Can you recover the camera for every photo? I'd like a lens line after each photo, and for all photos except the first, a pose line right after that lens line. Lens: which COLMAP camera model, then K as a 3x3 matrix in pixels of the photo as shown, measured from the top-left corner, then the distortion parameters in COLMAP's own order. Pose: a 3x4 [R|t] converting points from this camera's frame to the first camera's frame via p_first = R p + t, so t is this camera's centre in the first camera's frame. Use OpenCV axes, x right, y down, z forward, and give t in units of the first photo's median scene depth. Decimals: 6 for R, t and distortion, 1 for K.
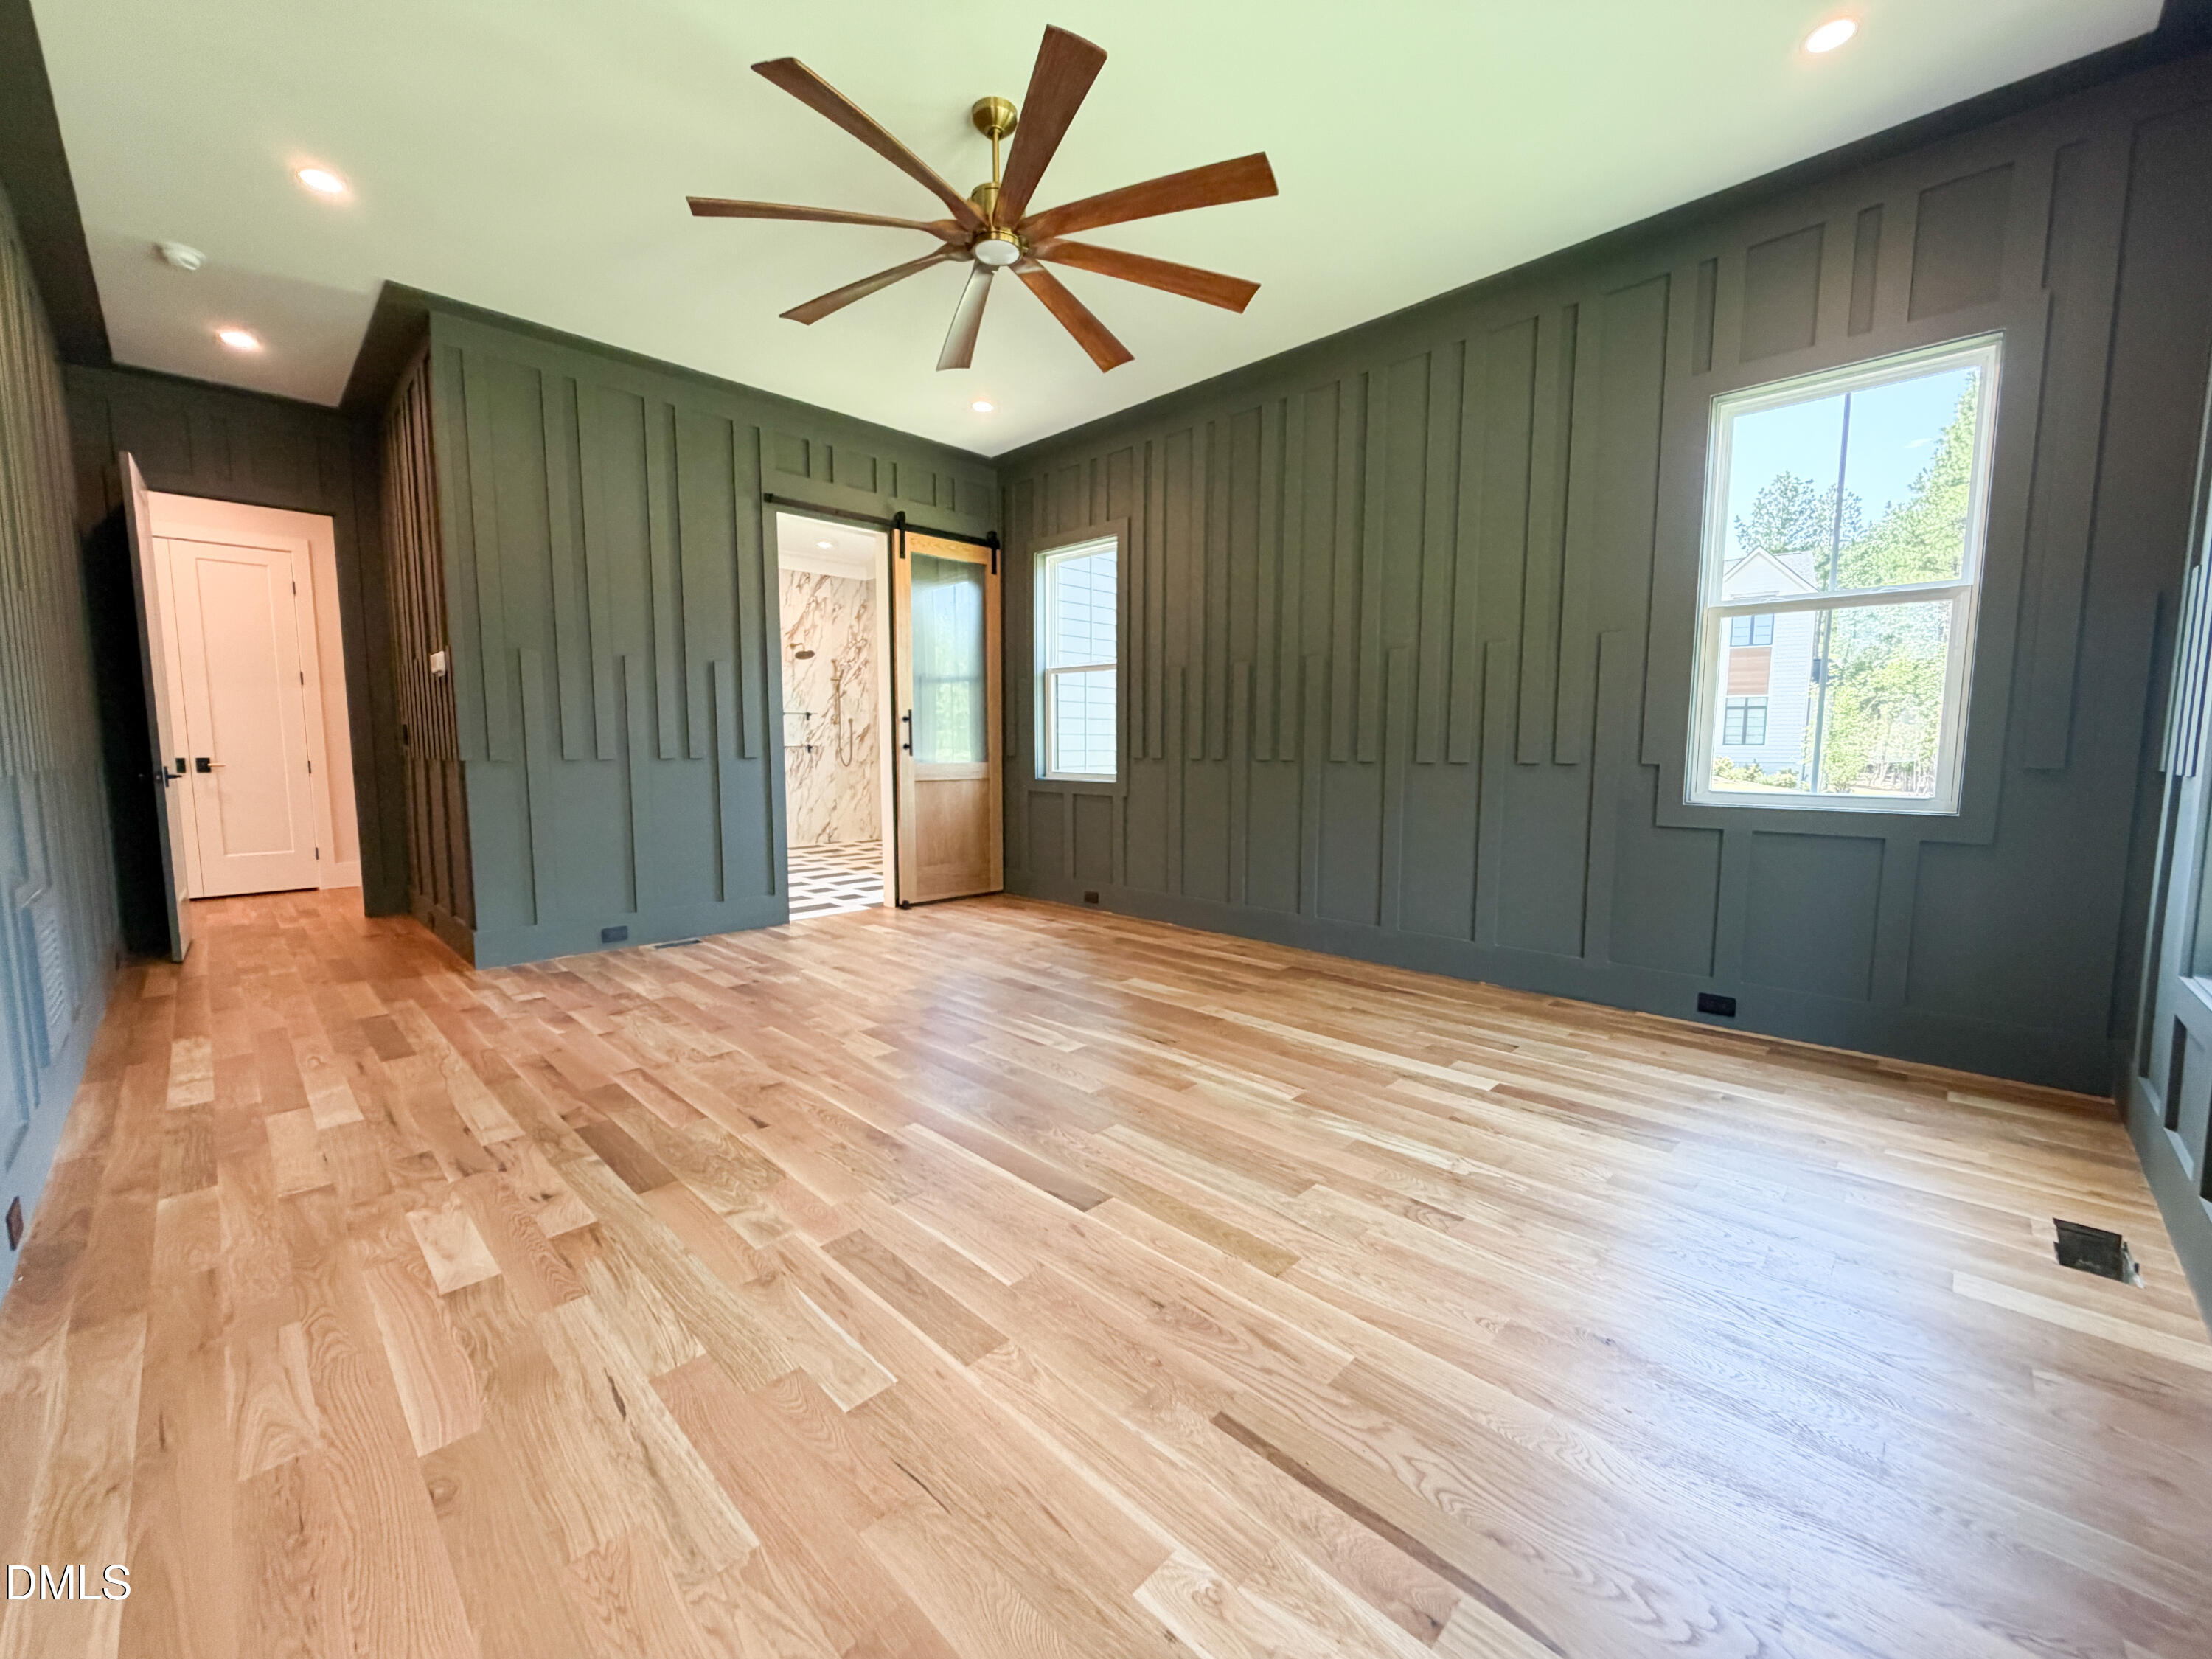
lens RADIAL K [[879.7, 0, 1100.7], [0, 879.7, 831.6], [0, 0, 1]] dist [-0.000113, 0.000245]
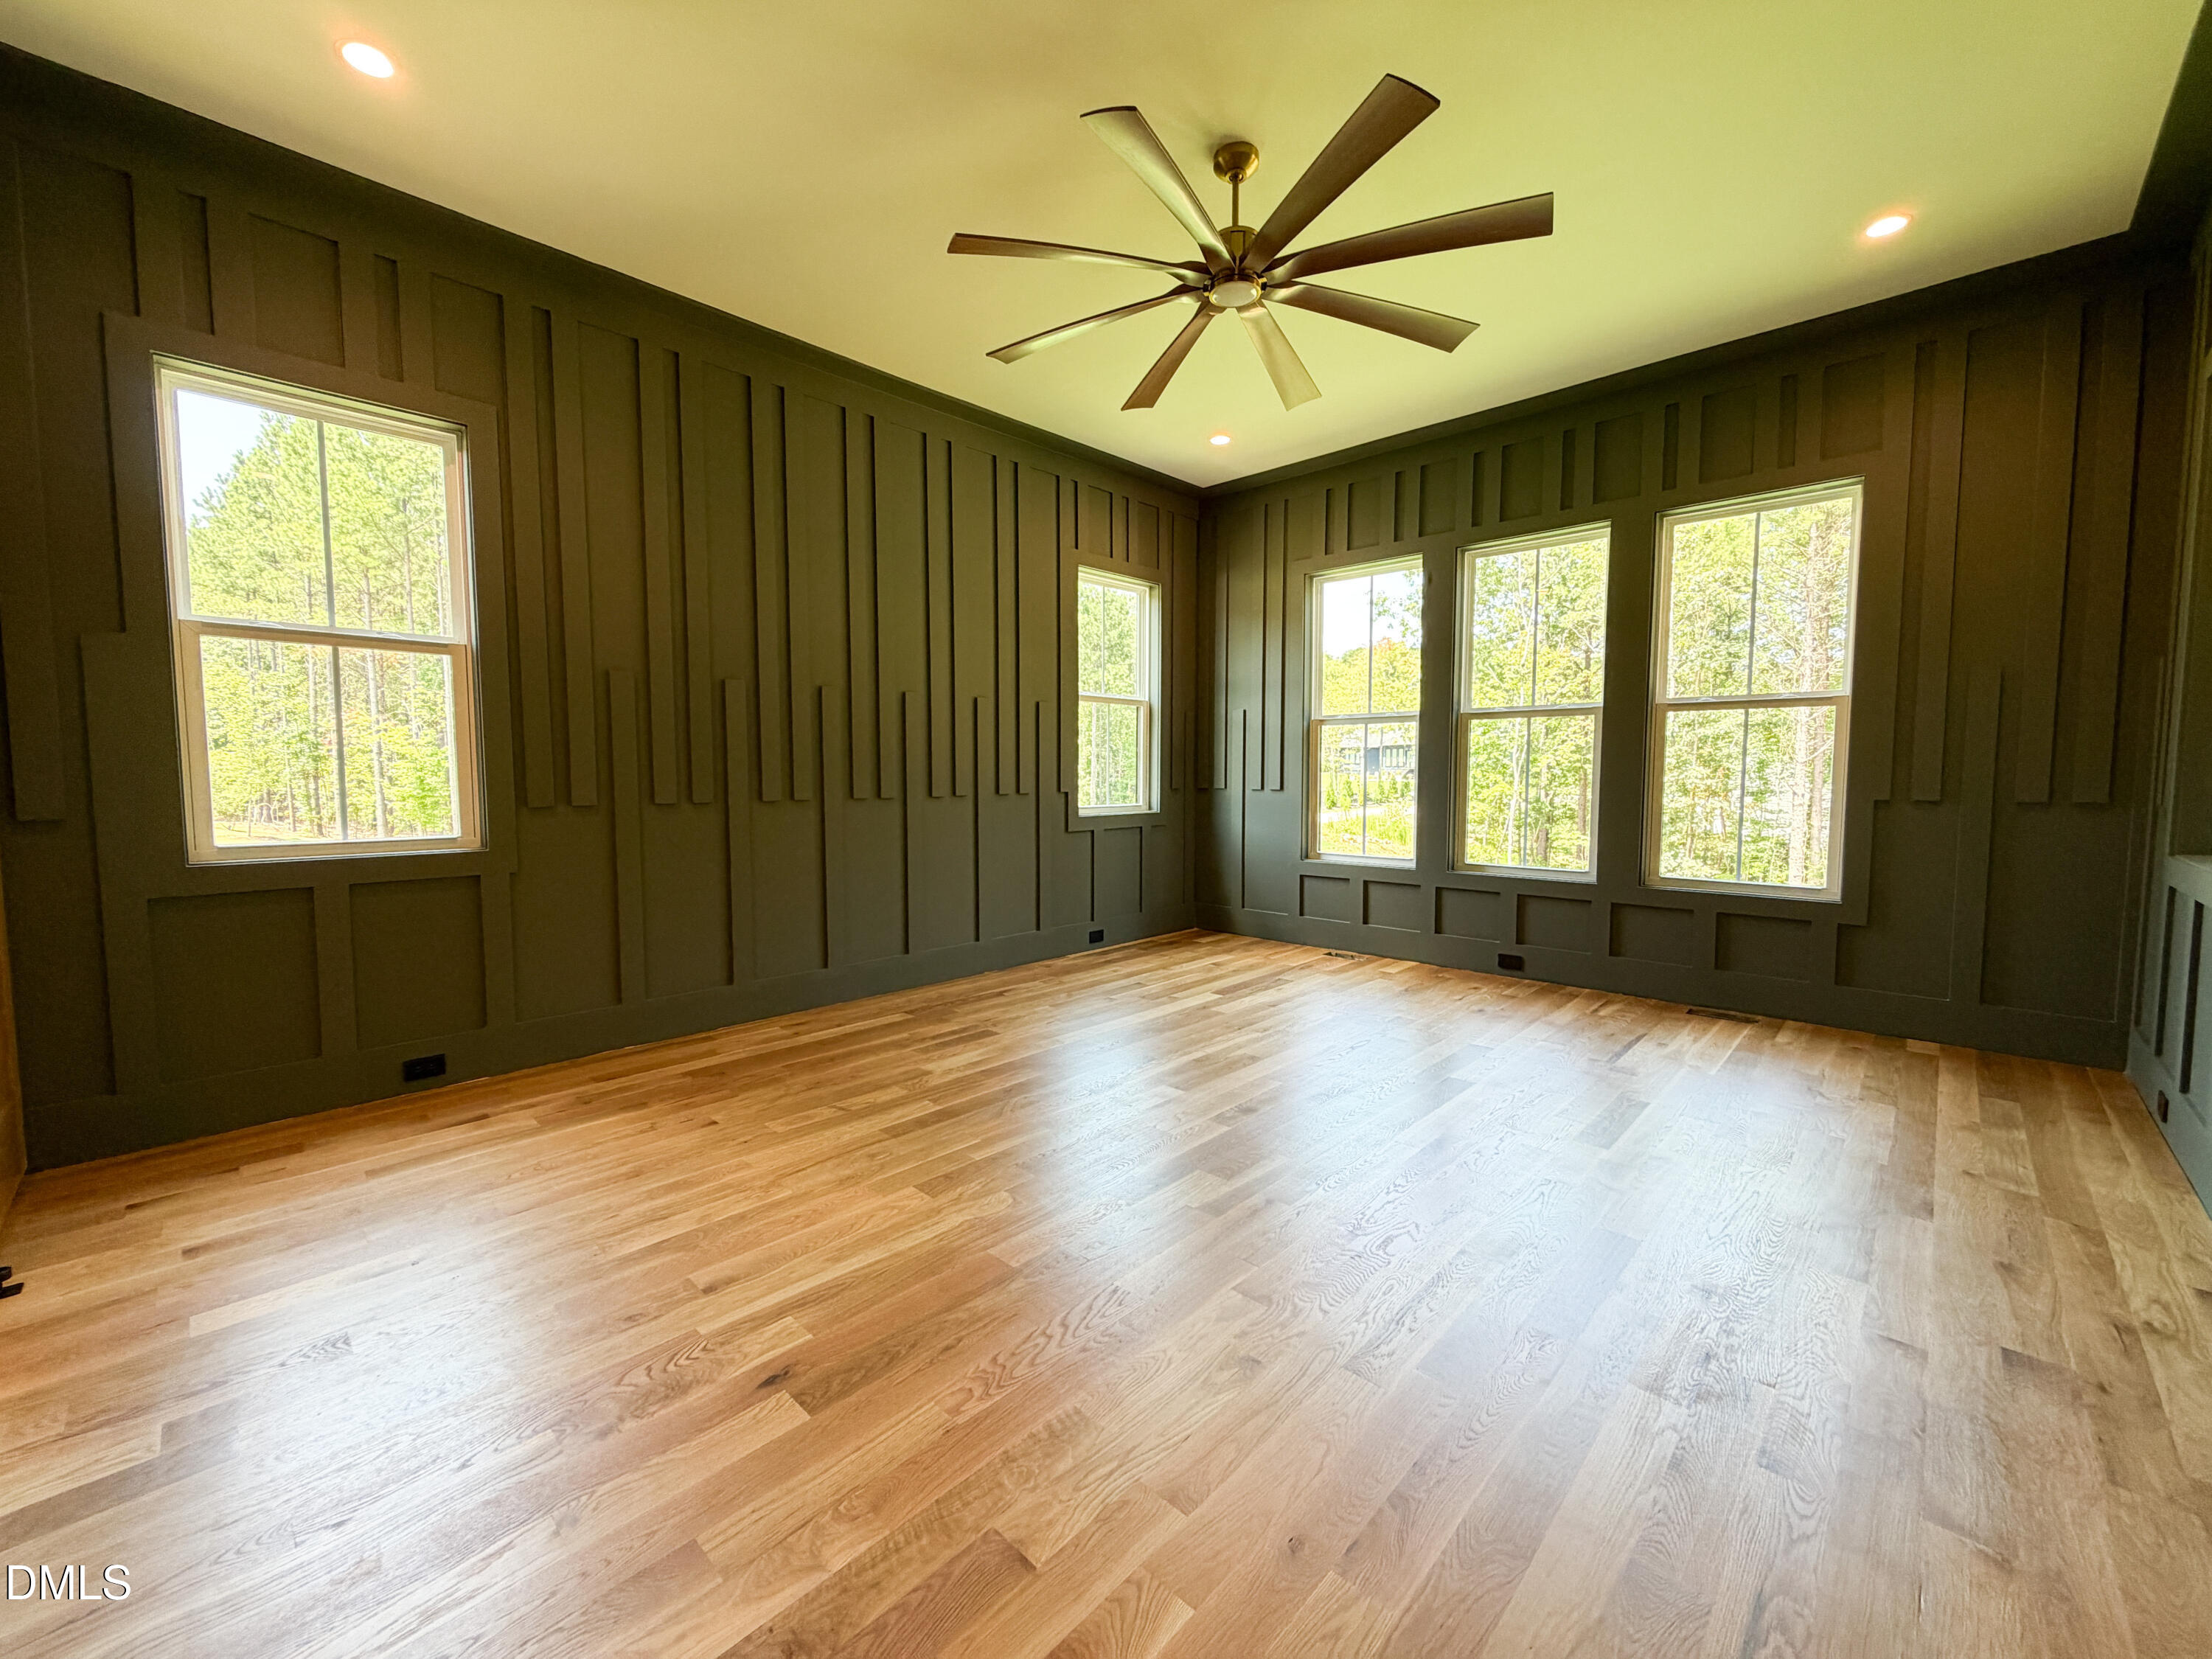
lens RADIAL K [[879.7, 0, 1100.7], [0, 879.7, 831.6], [0, 0, 1]] dist [-0.000113, 0.000245]
pose [[-0.004524, -0.067086, 0.997737, -0.779109], [0.104172, 0.992287, 0.067192, -0.089189], [-0.994549, 0.104240, 0.002499, 0.827428]]
